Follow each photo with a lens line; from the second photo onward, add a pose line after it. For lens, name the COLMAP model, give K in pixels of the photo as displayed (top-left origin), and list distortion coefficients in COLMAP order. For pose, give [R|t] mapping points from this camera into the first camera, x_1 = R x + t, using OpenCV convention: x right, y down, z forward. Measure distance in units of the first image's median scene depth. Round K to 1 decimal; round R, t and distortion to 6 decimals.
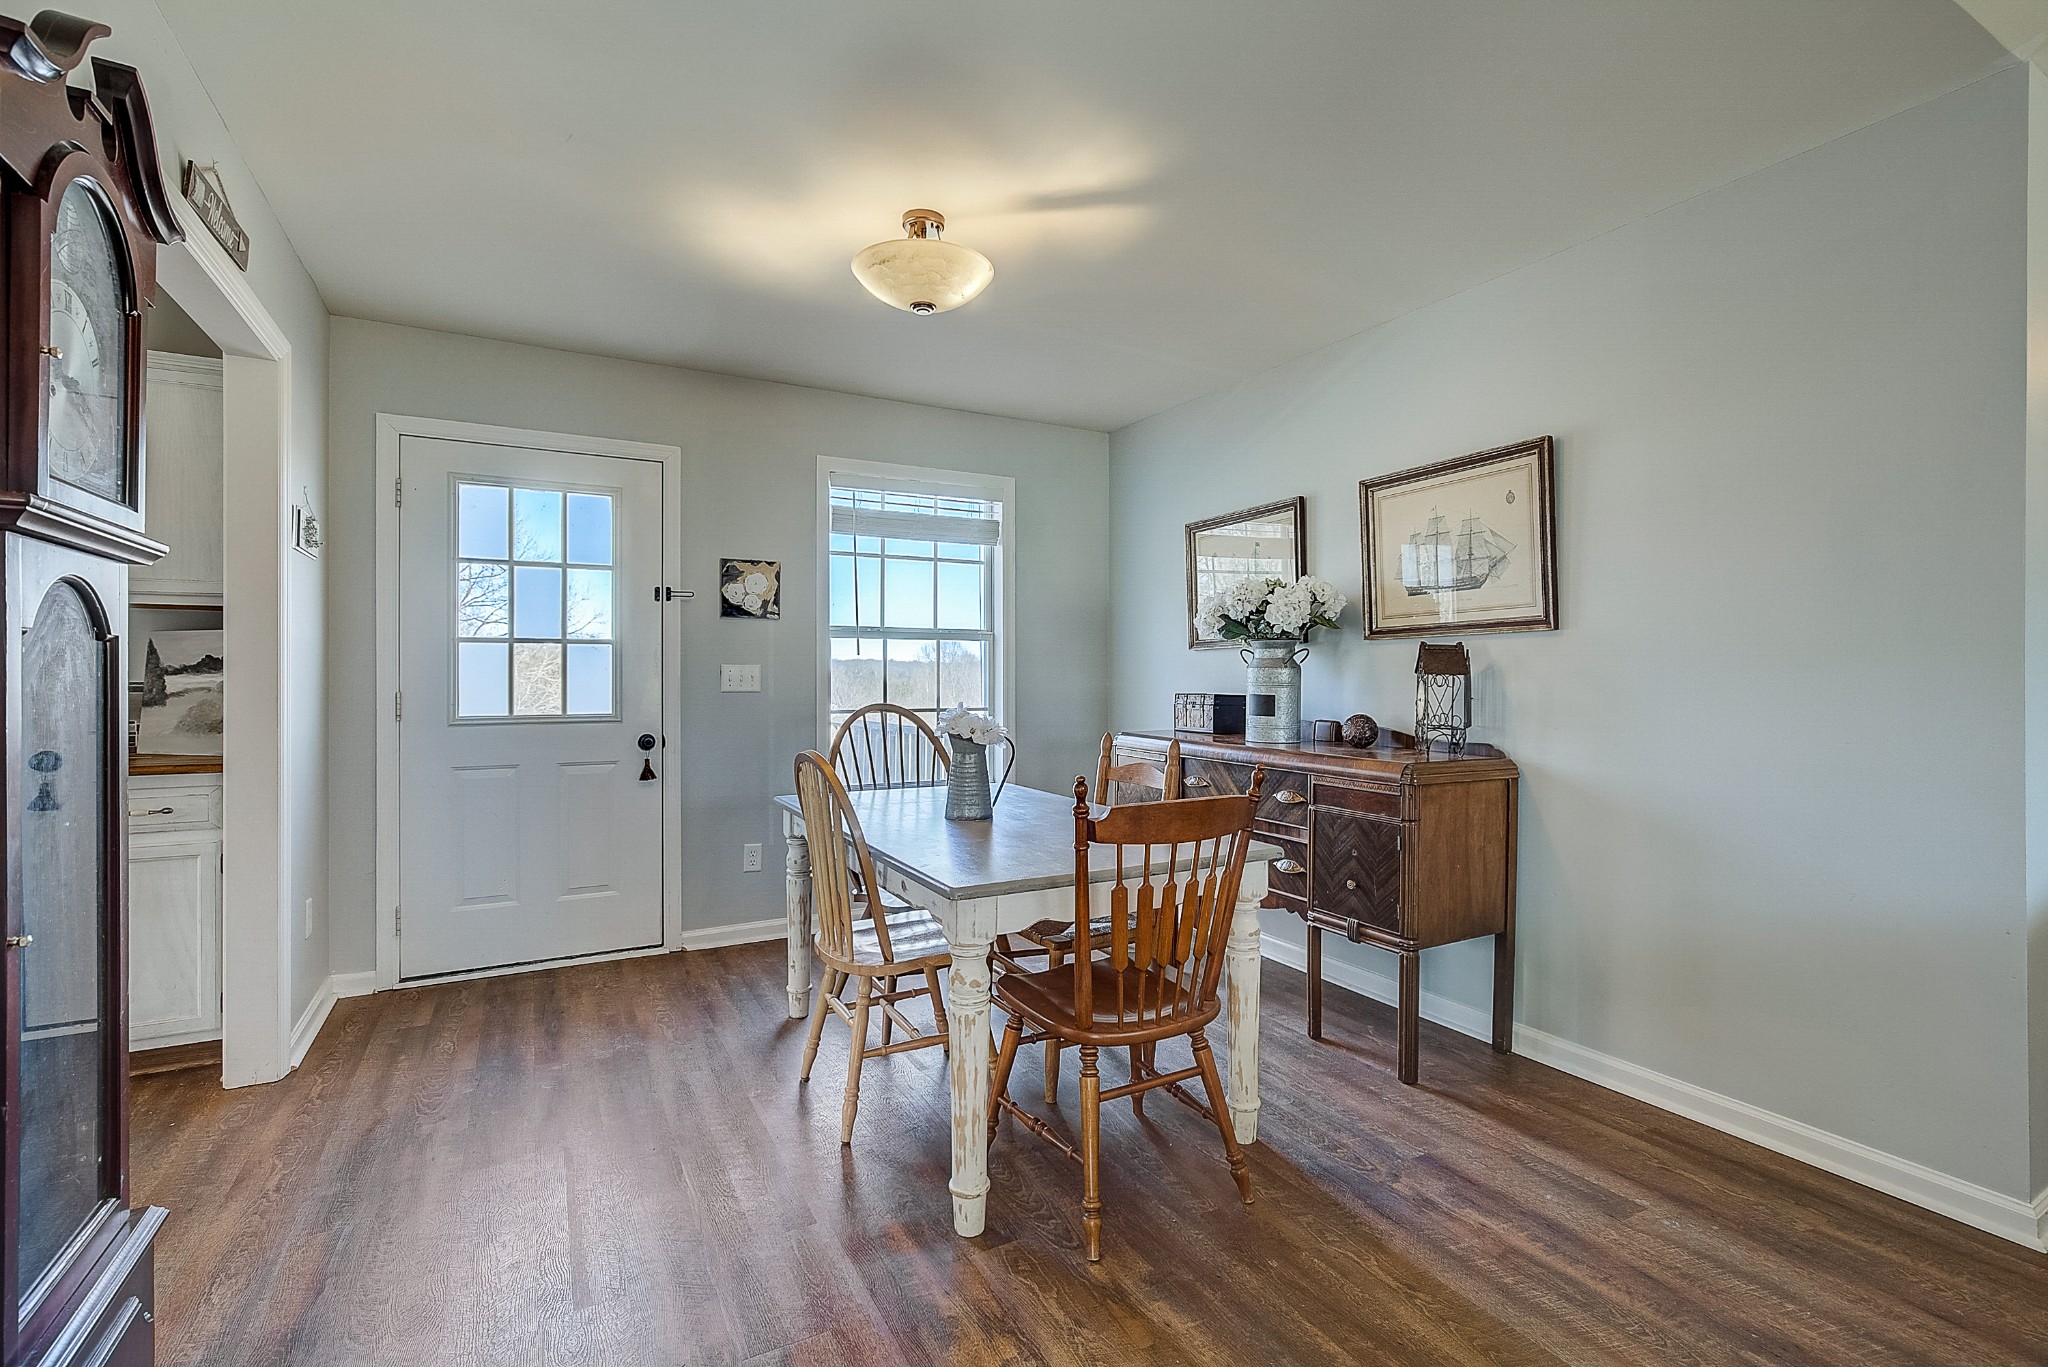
lens RADIAL K [[916.8, 0, 1032.4], [0, 916.8, 673.0], [0, 0, 1]] dist [-0.002368, 0.001550]
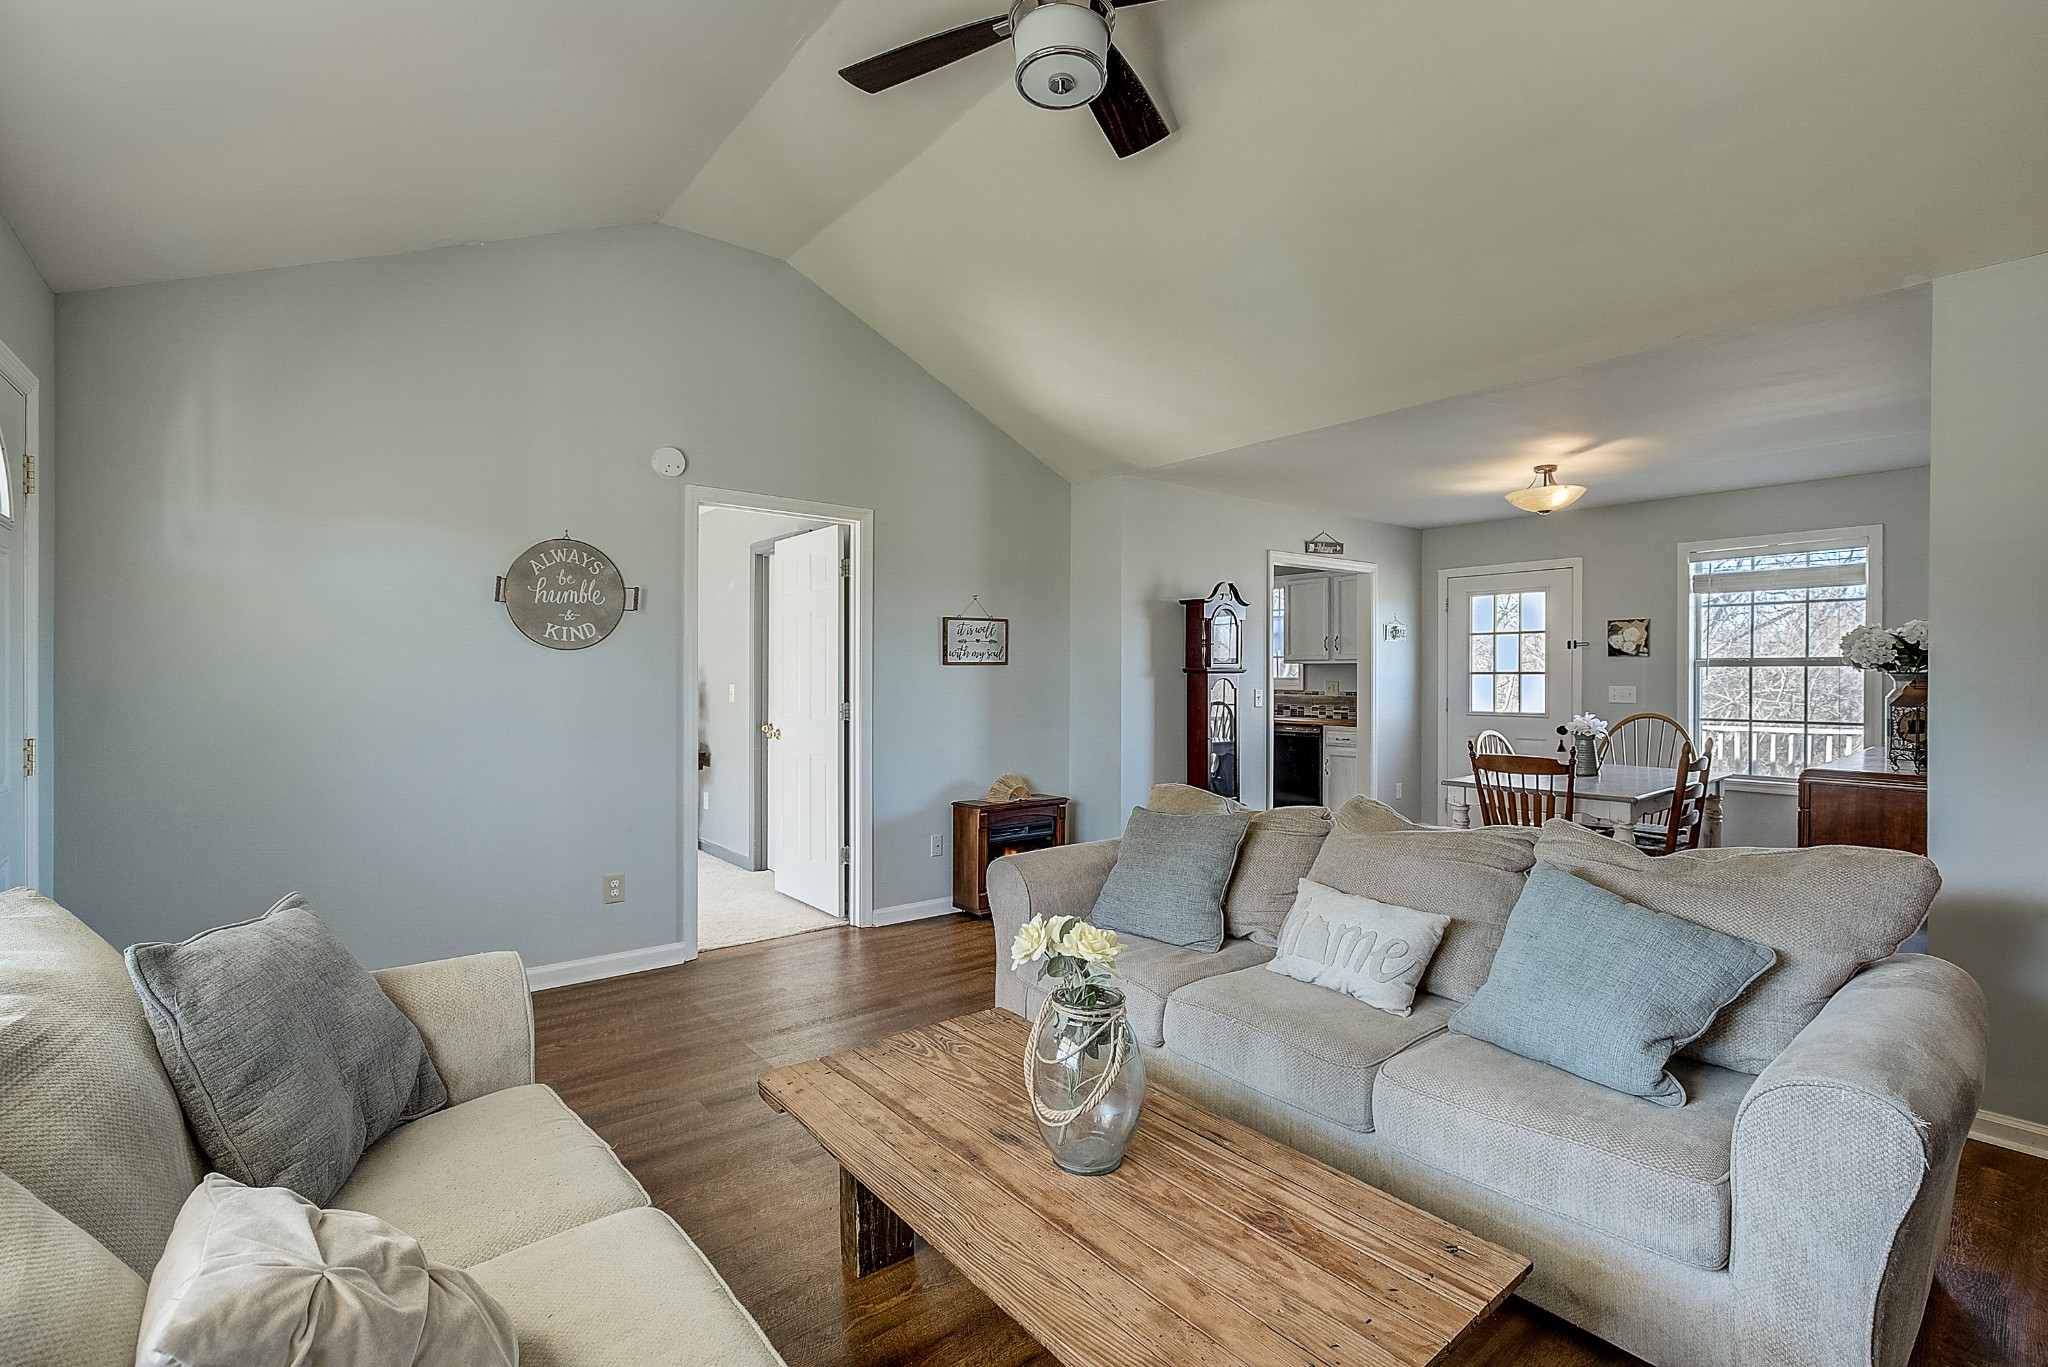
lens RADIAL K [[916.8, 0, 1019.6], [0, 916.8, 685.3], [0, 0, 1]] dist [-0.002368, 0.001550]
pose [[0.160444, 0.012006, -0.986972, 1.090628], [0.000779, 0.999924, 0.012290, -0.031095], [0.987045, -0.002740, 0.160423, -0.285903]]
